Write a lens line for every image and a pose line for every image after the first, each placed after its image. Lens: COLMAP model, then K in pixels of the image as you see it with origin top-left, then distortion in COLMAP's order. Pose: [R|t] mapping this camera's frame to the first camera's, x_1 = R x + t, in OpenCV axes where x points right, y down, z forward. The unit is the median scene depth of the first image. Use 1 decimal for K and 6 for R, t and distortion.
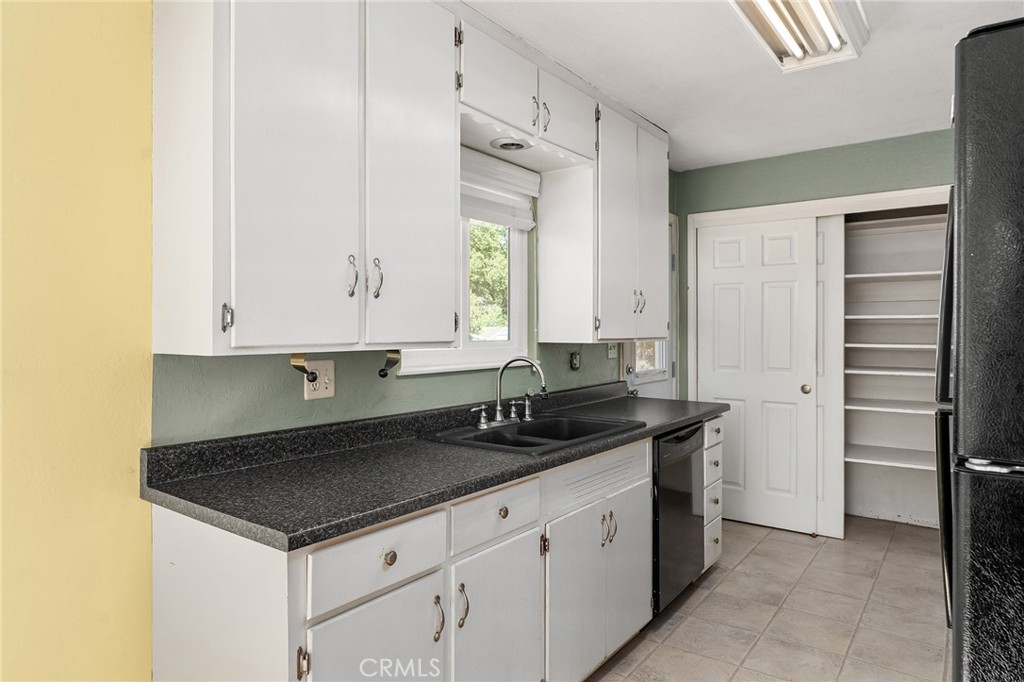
lens RADIAL K [[602.3, 0, 511.6], [0, 602.3, 335.6], [0, 0, 1]] dist [-0.001996, -0.000847]
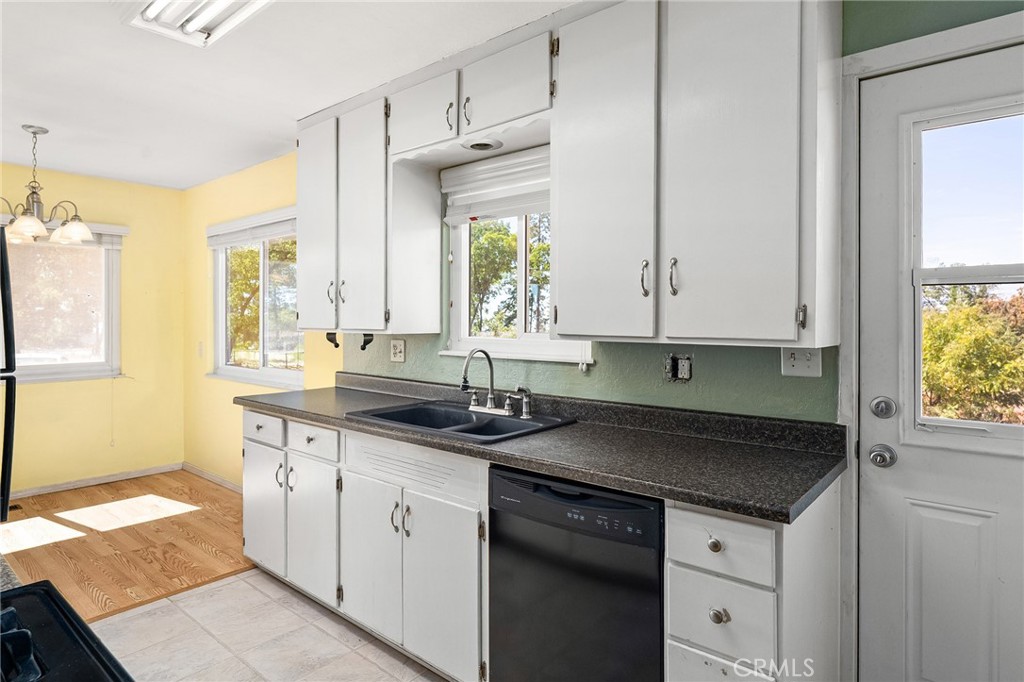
lens RADIAL K [[571.5, 0, 505.3], [0, 571.5, 320.5], [0, 0, 1]] dist [-0.008180, 0.002036]
pose [[-0.047147, 0.018092, -0.998724, 0.951546], [0.000954, 0.999836, 0.018067, -0.029490], [0.998887, -0.000101, -0.047157, 1.044956]]
